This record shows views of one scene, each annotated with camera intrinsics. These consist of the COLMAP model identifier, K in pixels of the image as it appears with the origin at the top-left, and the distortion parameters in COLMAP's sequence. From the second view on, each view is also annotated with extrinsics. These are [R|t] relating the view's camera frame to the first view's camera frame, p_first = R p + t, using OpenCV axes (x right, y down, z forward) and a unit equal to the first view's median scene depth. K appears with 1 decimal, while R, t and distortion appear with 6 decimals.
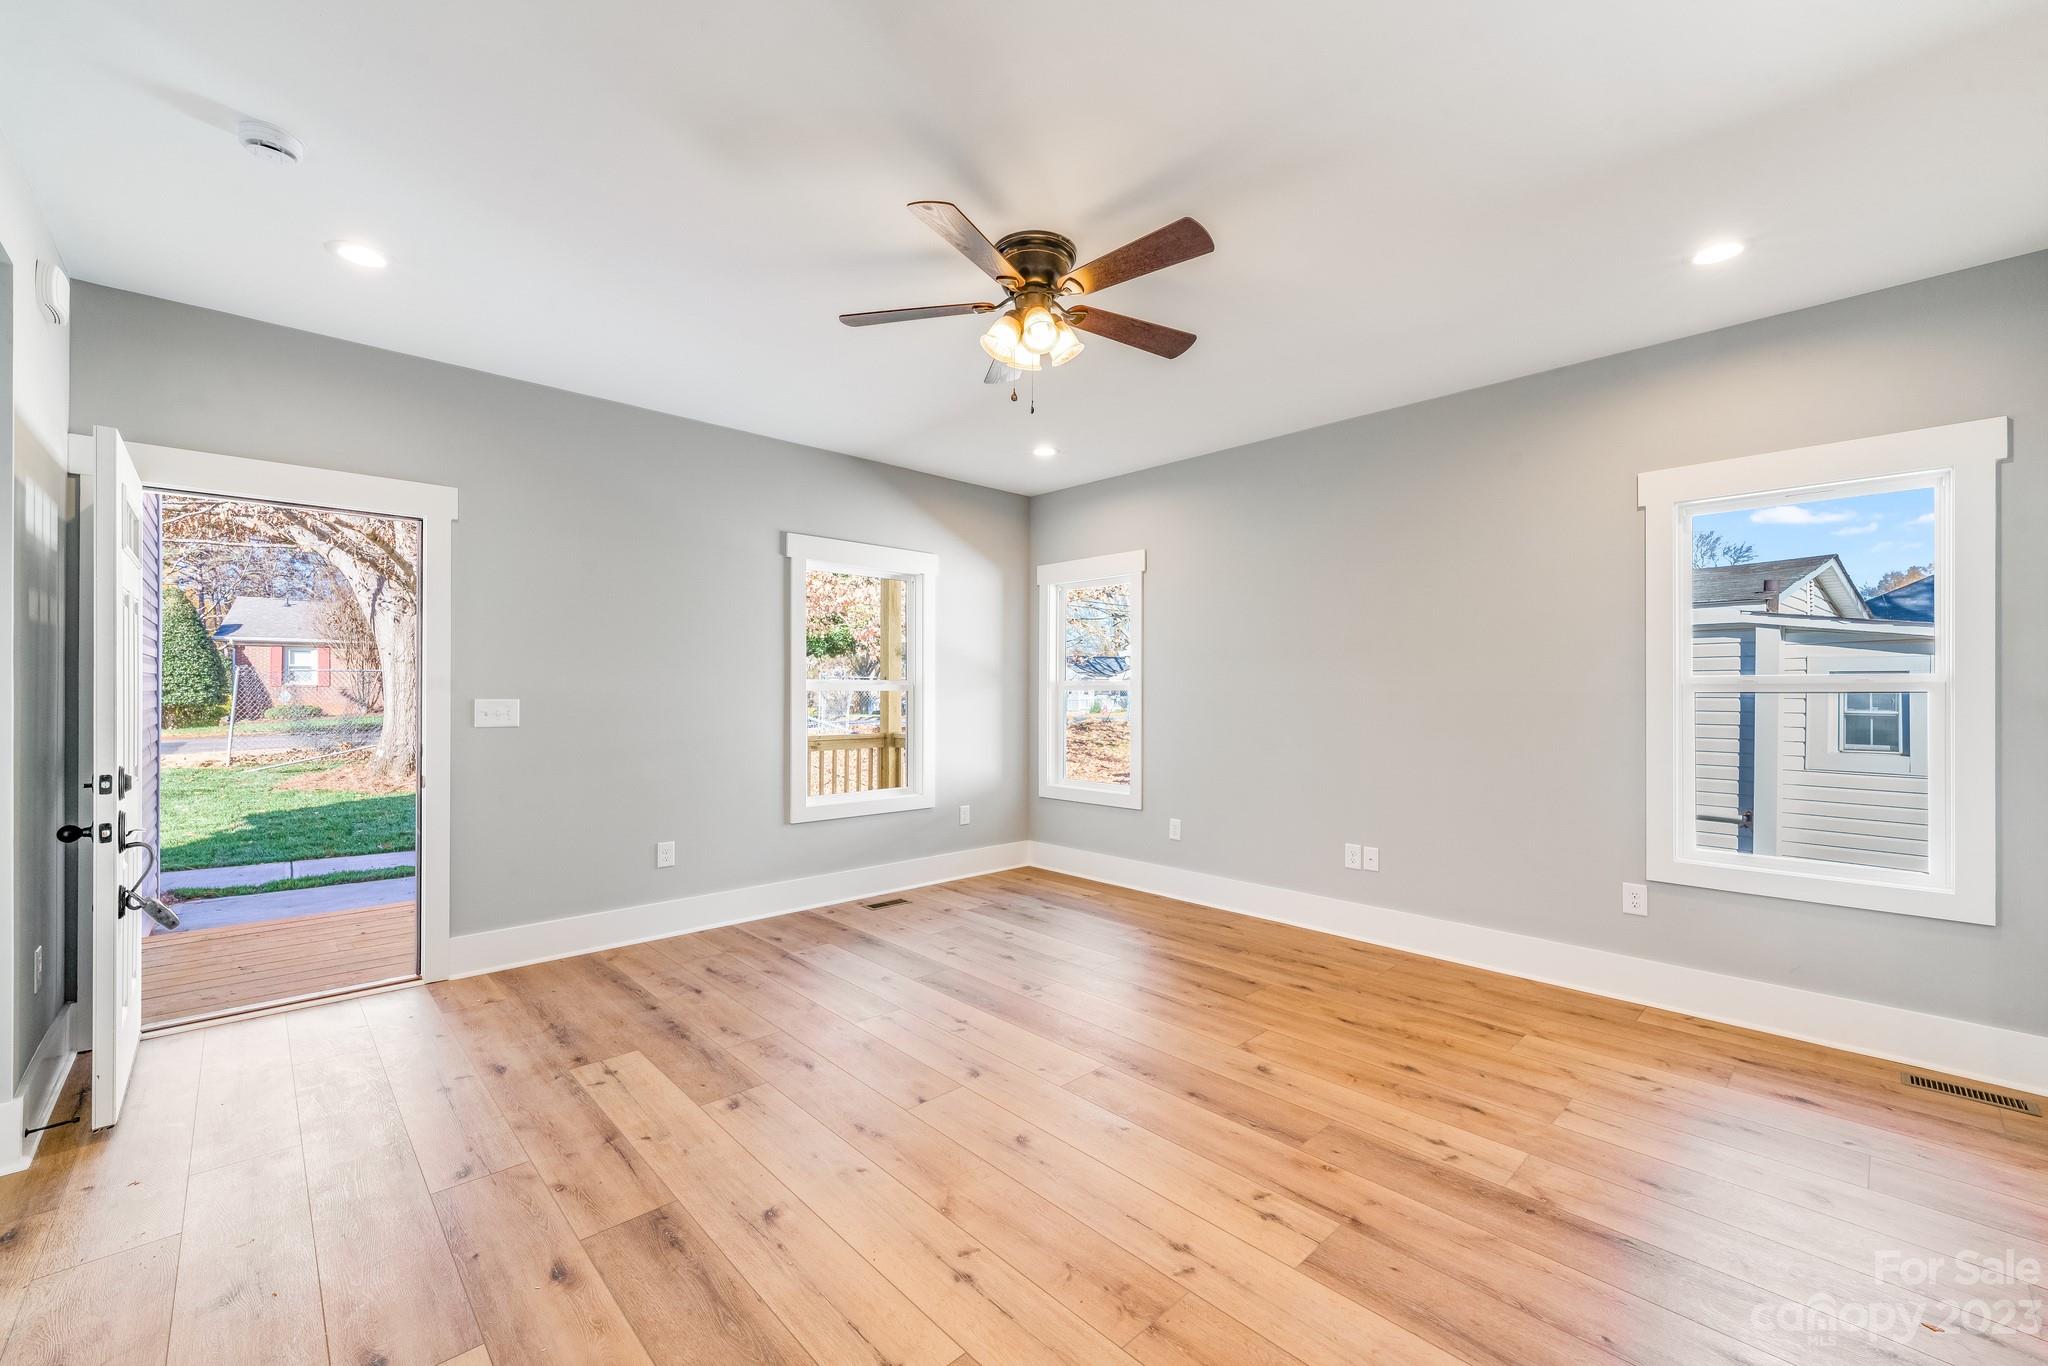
lens RADIAL K [[824.9, 0, 1015.7], [0, 824.9, 683.4], [0, 0, 1]] dist [0.000937, -0.000242]
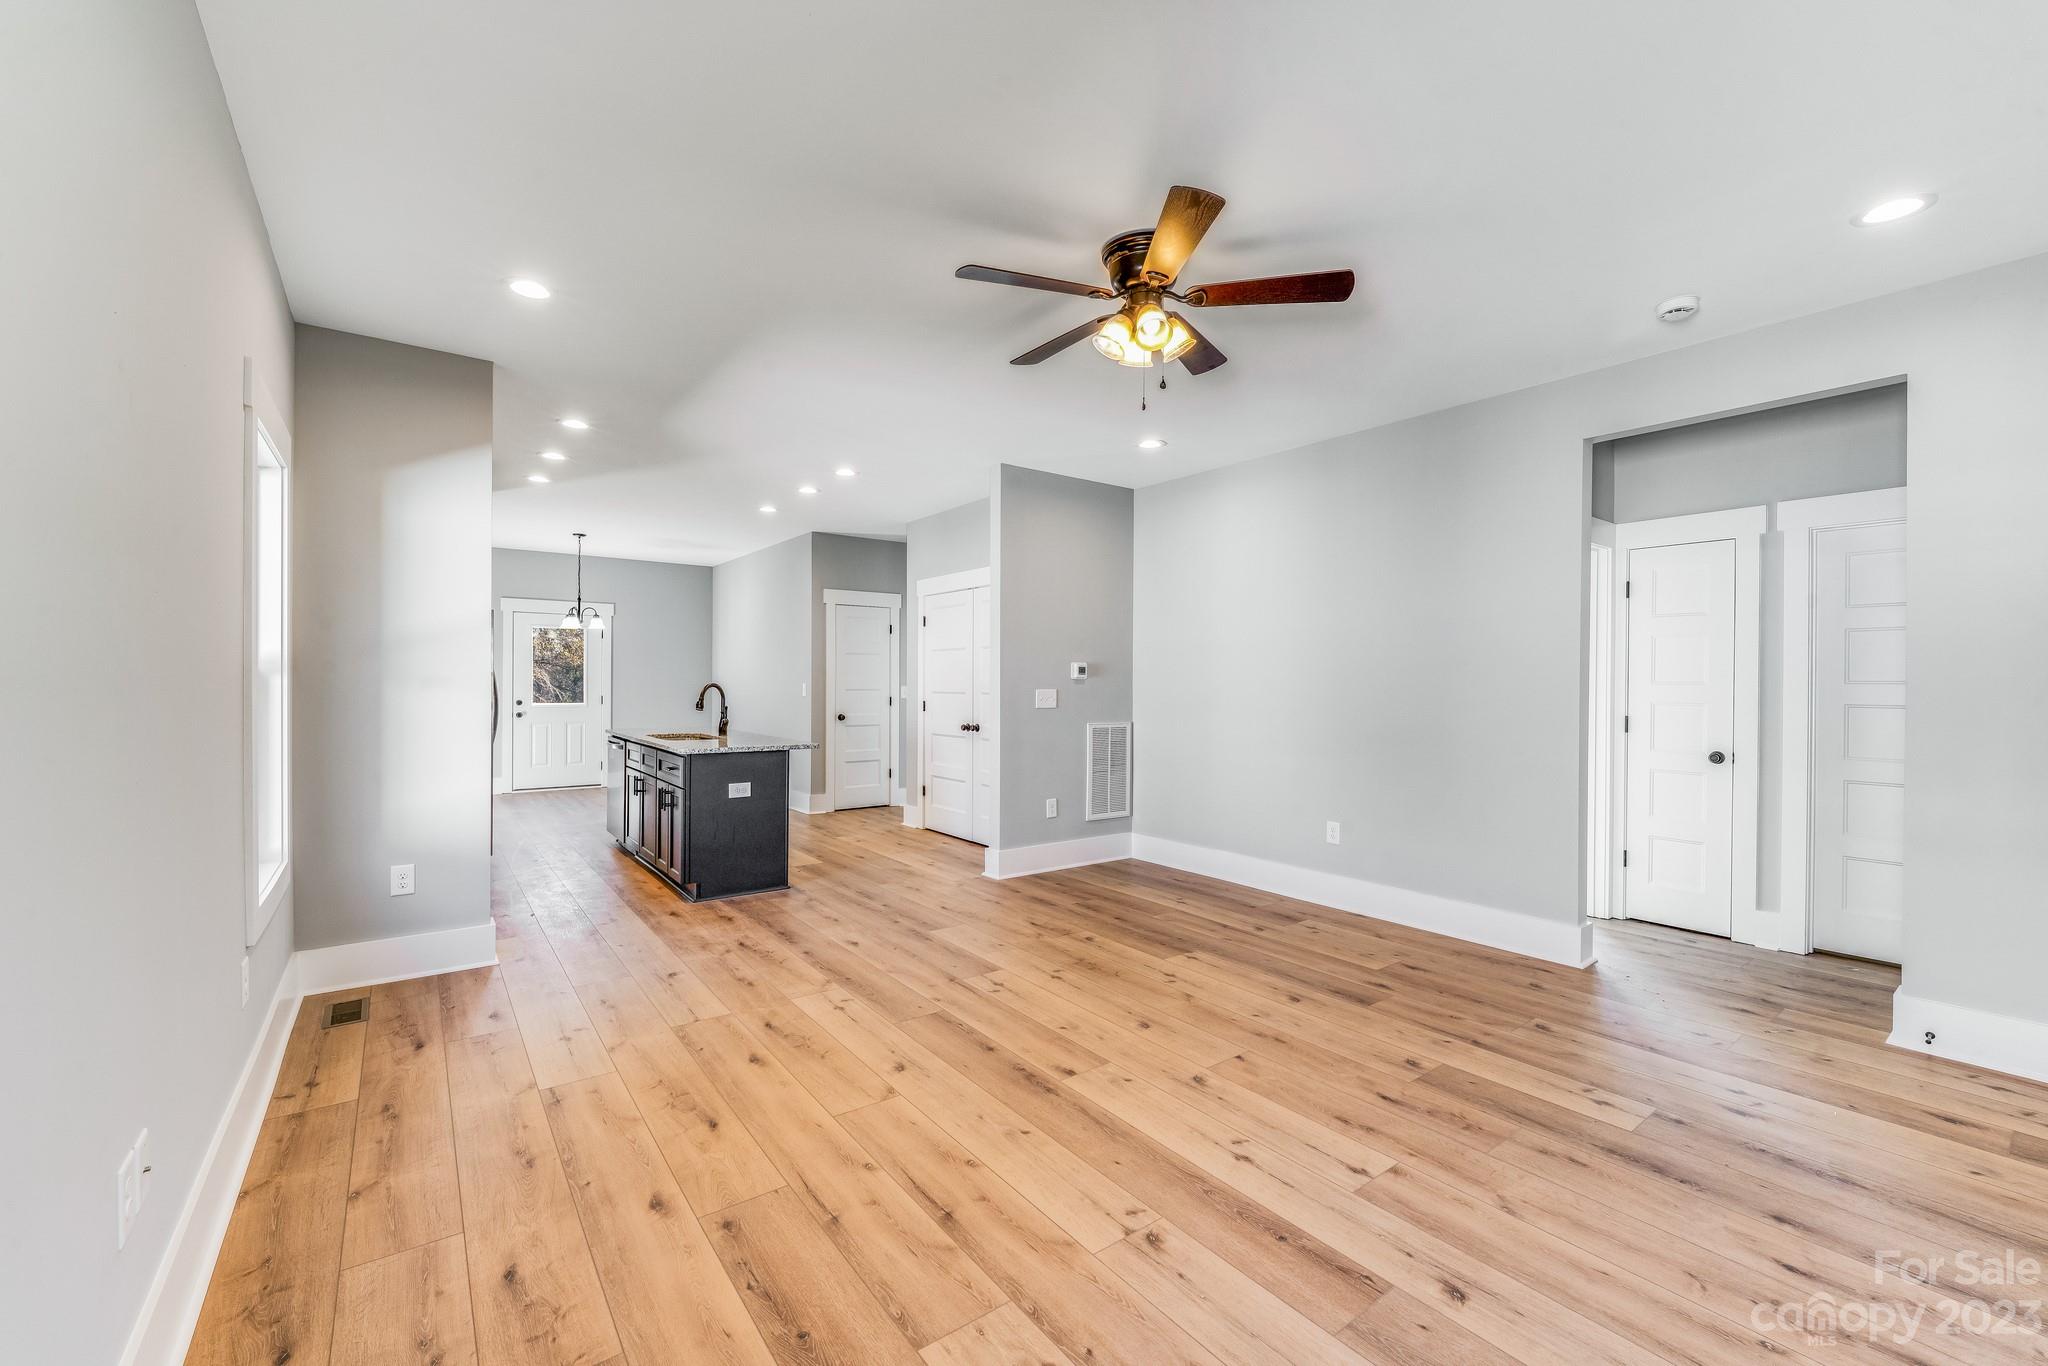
lens RADIAL K [[824.9, 0, 1015.7], [0, 824.9, 683.4], [0, 0, 1]] dist [0.000937, -0.000242]
pose [[-0.993327, -0.009061, 0.114972, 0.049404], [-0.009816, 0.999934, -0.006005, 0.014611], [-0.114910, -0.007093, -0.993351, 1.762587]]
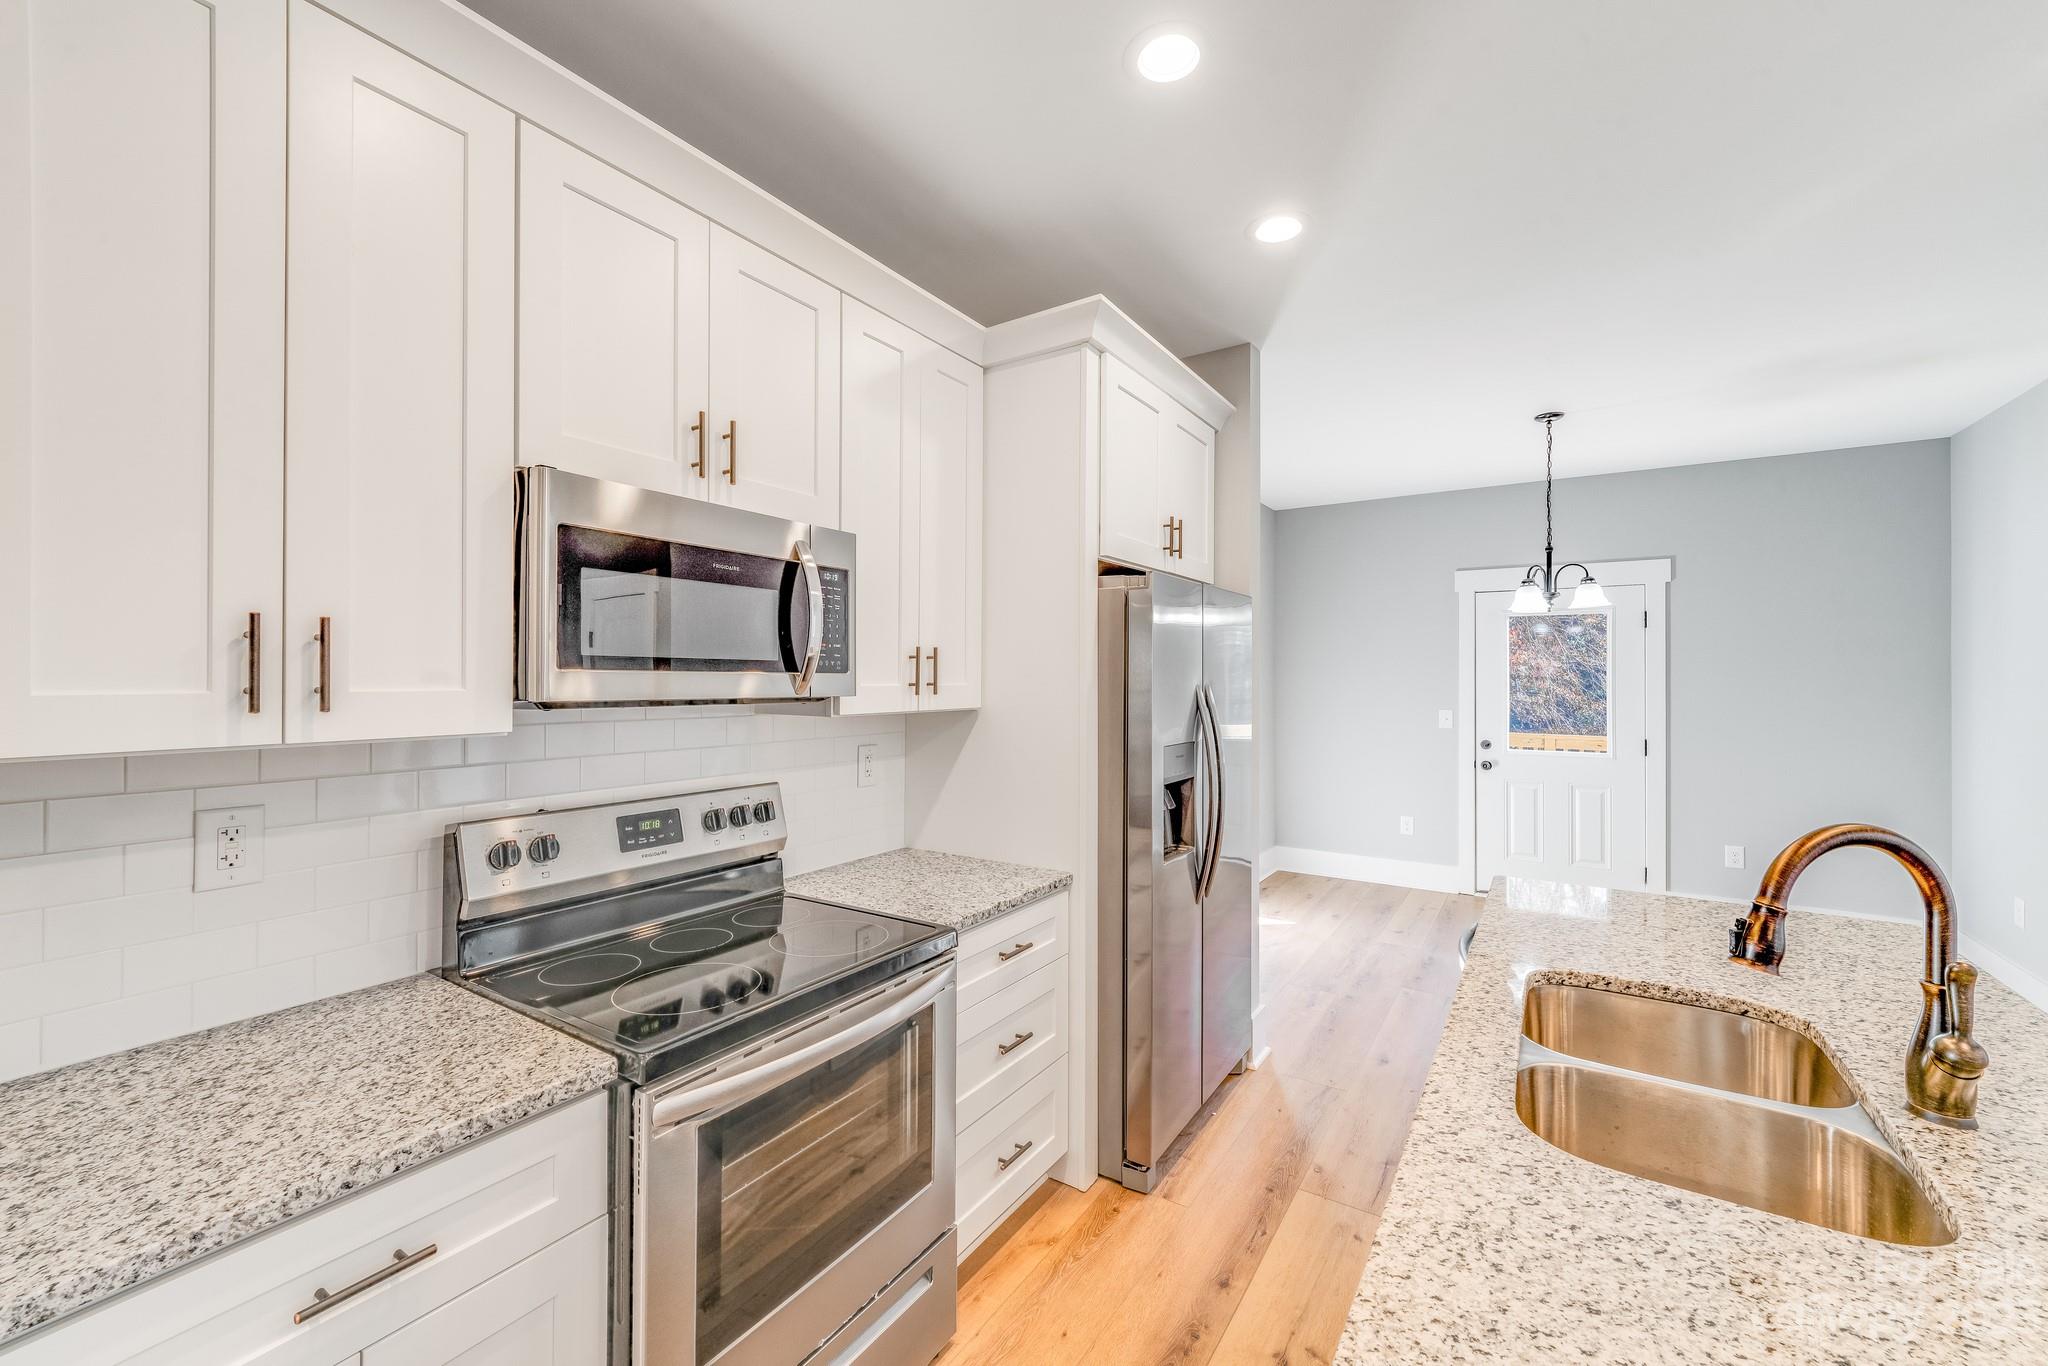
lens RADIAL K [[824.0, 0, 1018.4], [0, 824.0, 672.9], [0, 0, 1]] dist [0.002719, 0.000337]
pose [[-0.237409, 0.002749, 0.971406, 0.691824], [-0.011903, 0.999913, -0.005738, -0.046493], [-0.971337, -0.012925, -0.237356, 0.411784]]
